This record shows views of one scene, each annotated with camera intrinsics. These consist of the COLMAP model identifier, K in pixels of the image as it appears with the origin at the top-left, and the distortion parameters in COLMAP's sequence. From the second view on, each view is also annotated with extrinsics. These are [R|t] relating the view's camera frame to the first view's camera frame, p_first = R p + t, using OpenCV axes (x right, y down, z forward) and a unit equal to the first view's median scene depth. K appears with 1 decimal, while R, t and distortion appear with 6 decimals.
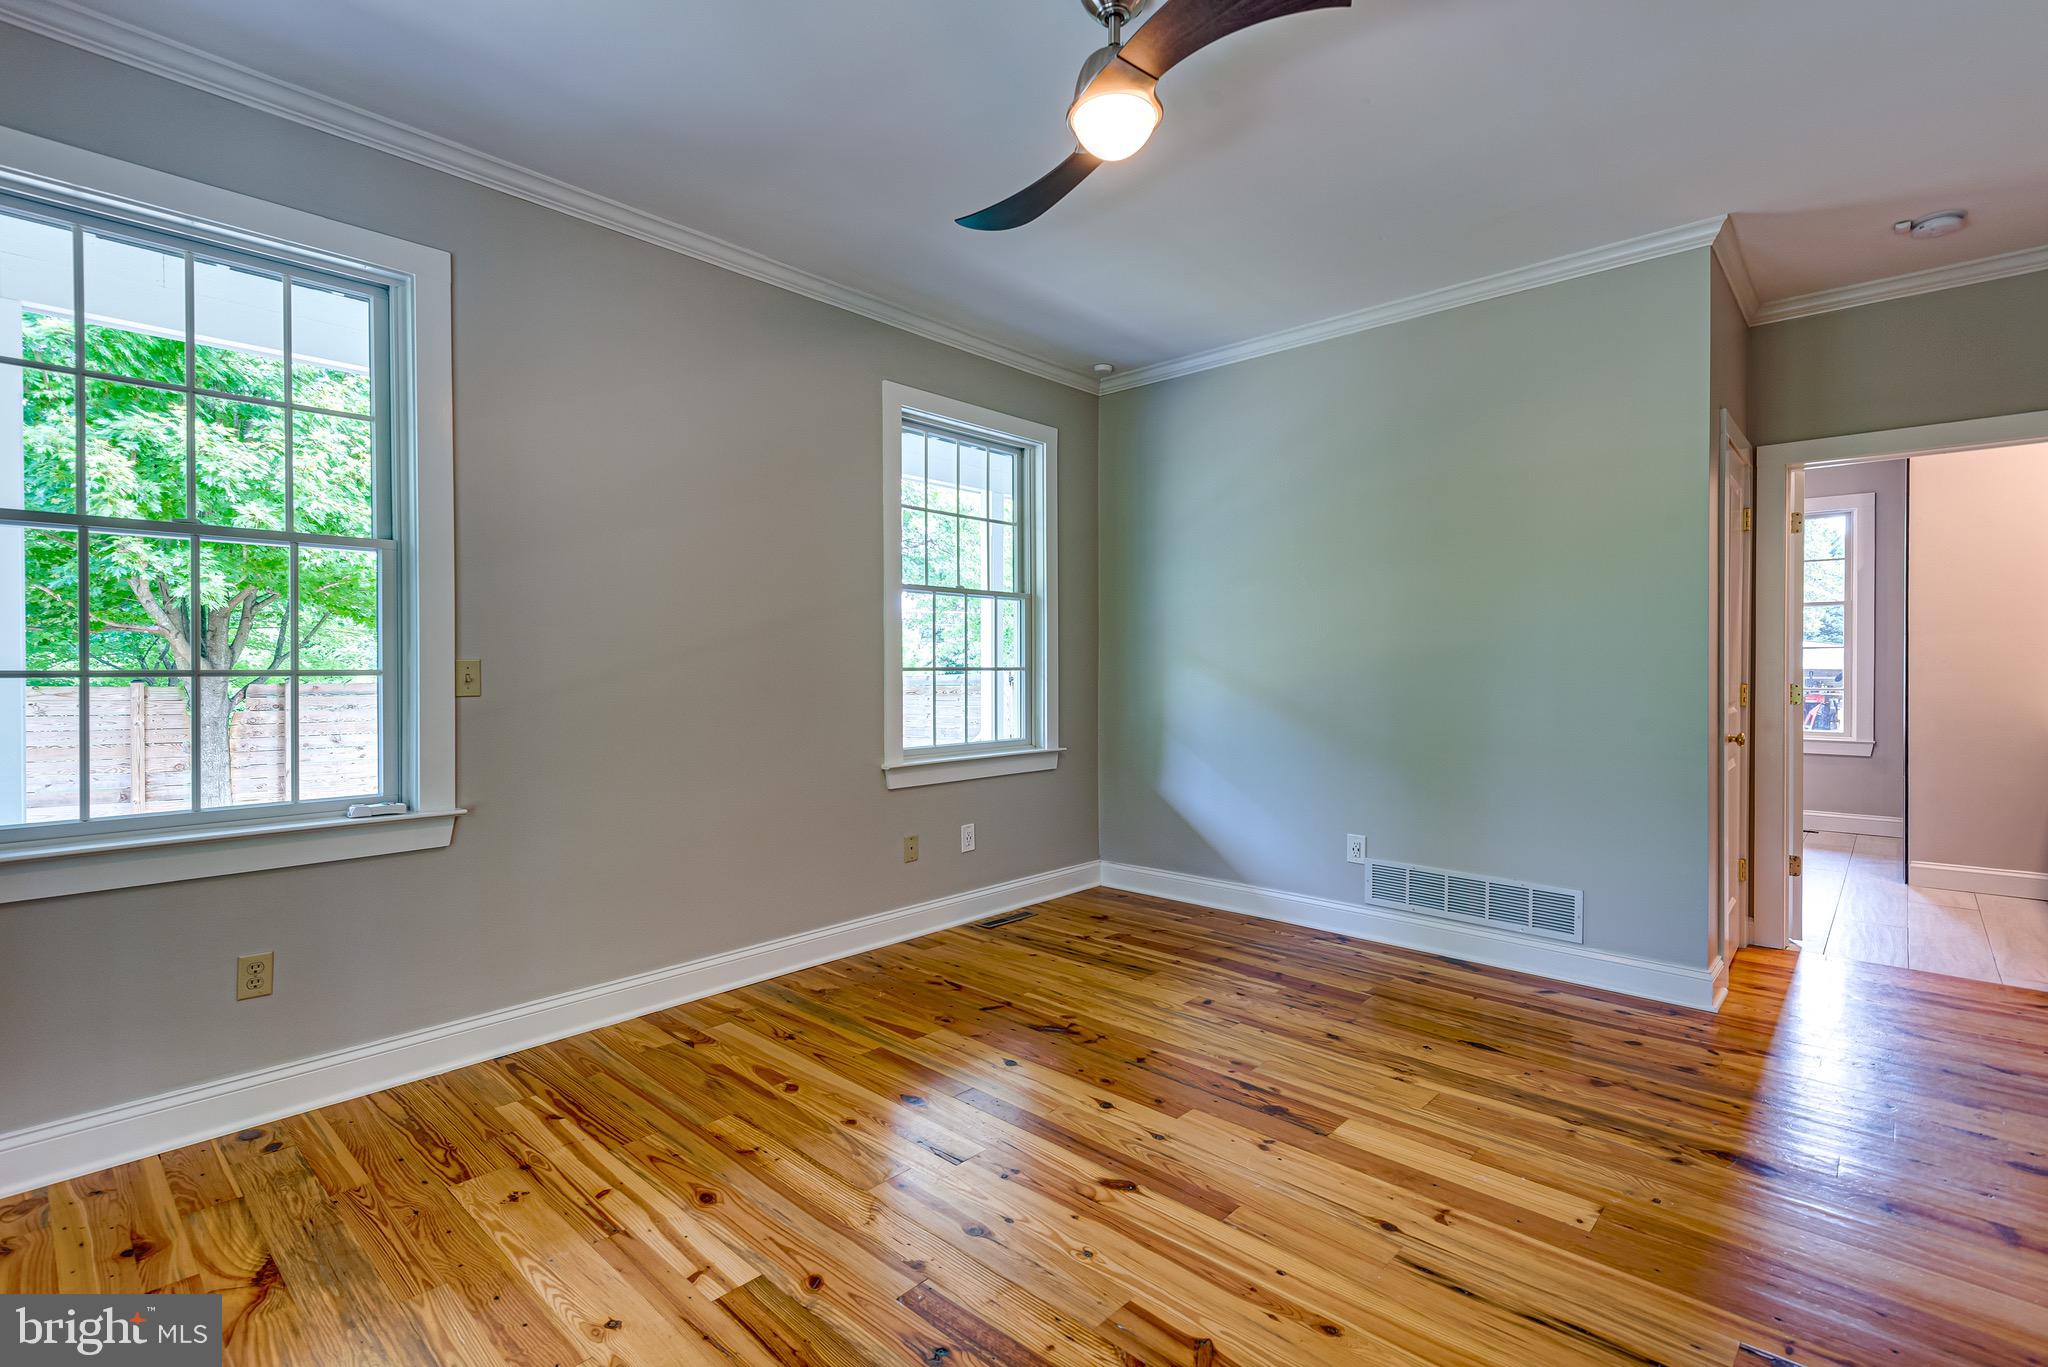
lens RADIAL K [[926.4, 0, 1018.5], [0, 926.4, 677.4], [0, 0, 1]] dist [0.035031, -0.015538]
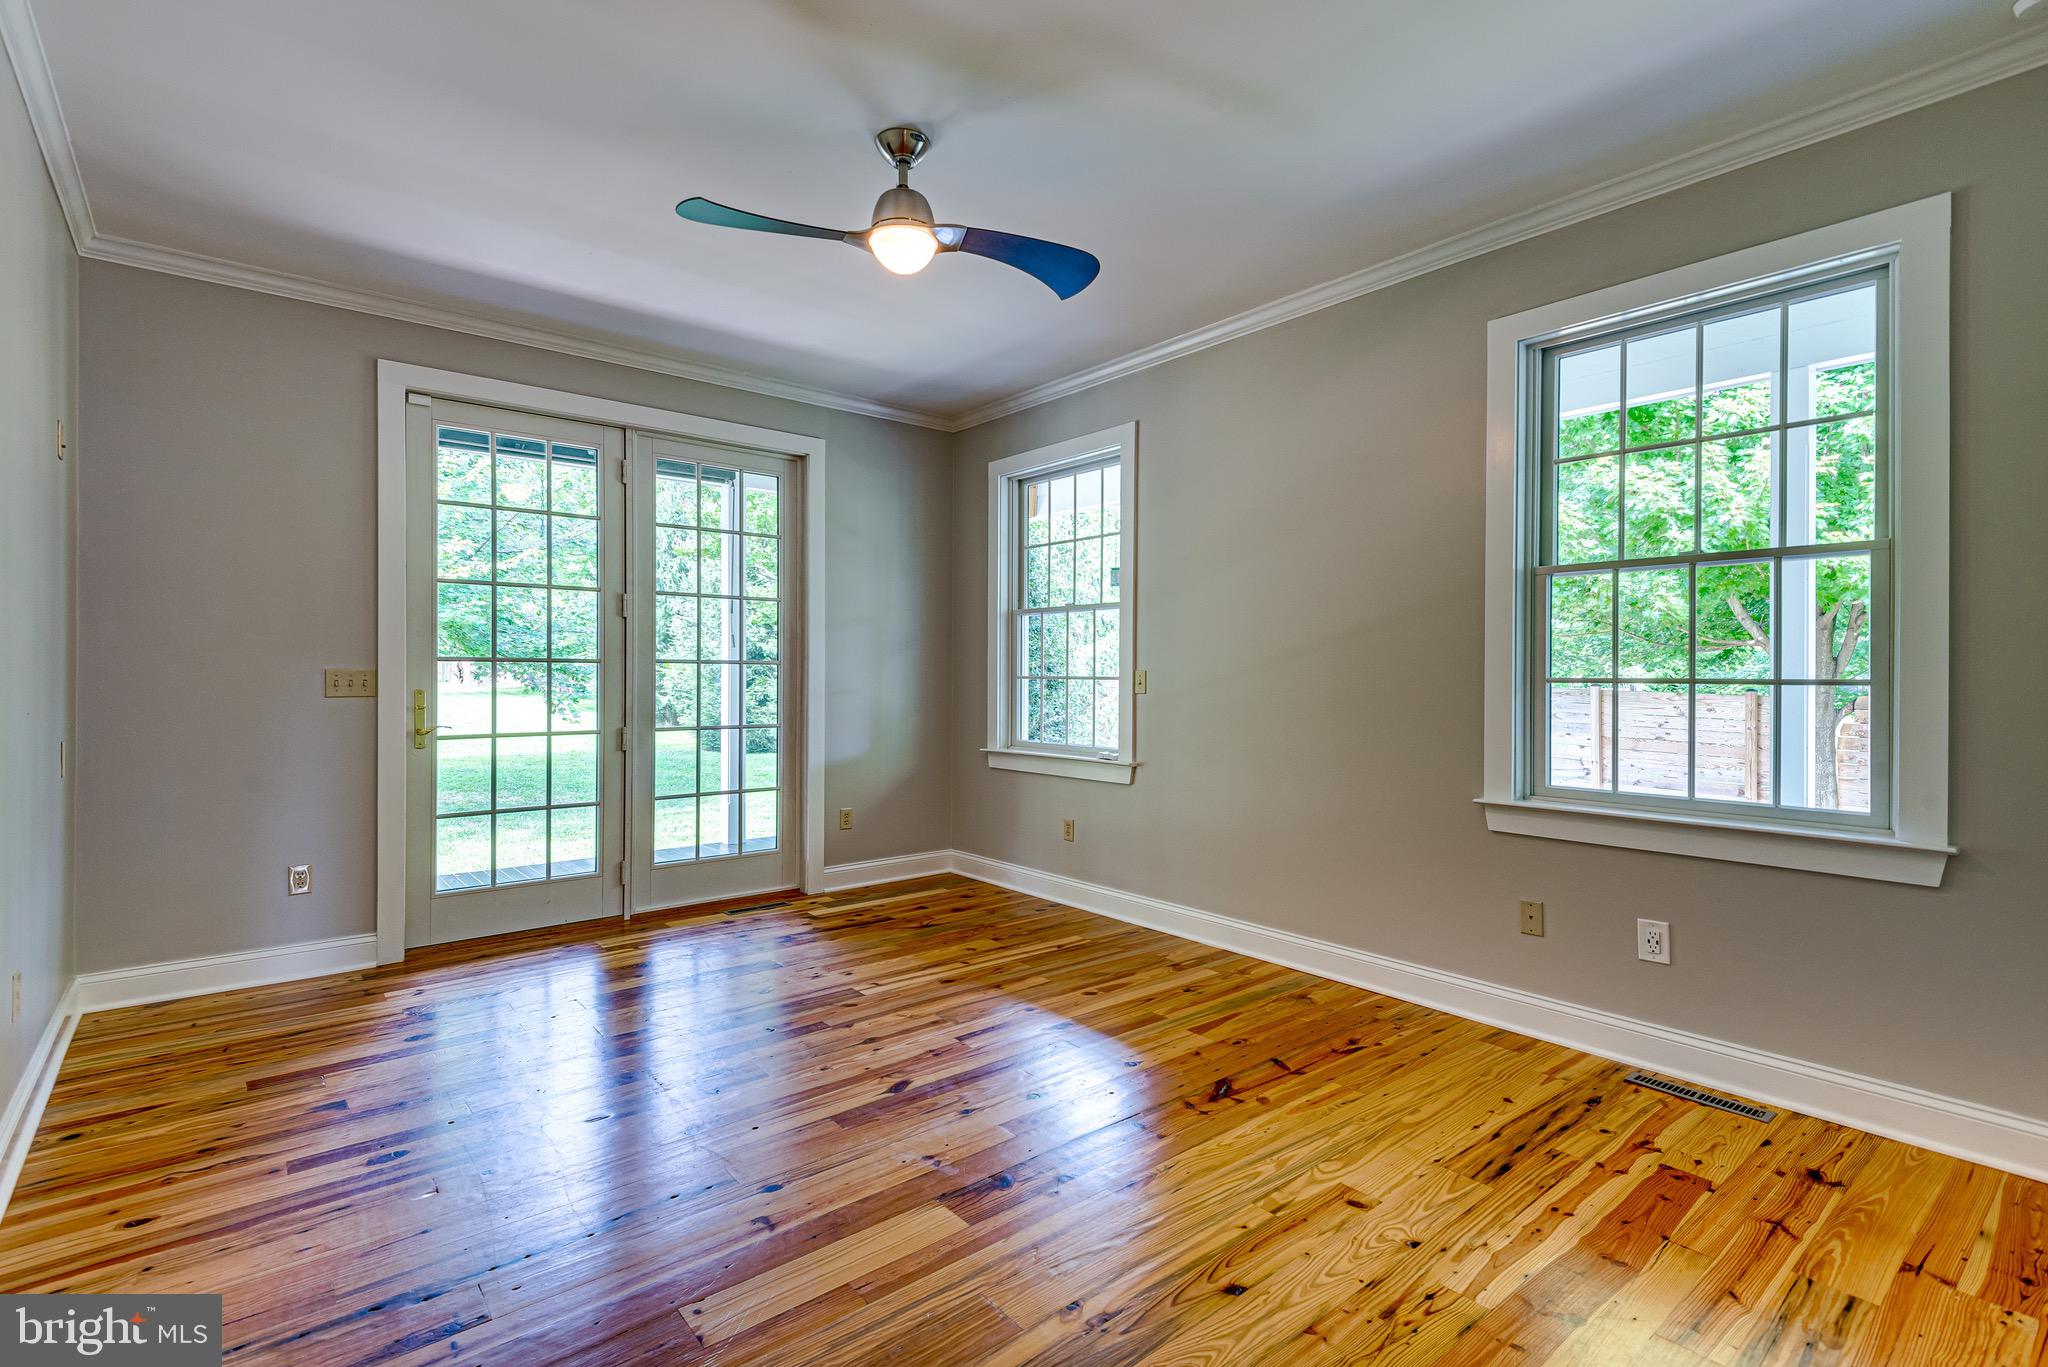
lens RADIAL K [[926.4, 0, 1018.5], [0, 926.4, 677.4], [0, 0, 1]] dist [0.035031, -0.015538]
pose [[-0.109495, 0.004982, -0.993975, 0.880715], [-0.017756, 0.999818, 0.006967, -0.010908], [0.993829, 0.018412, -0.109386, 0.853221]]
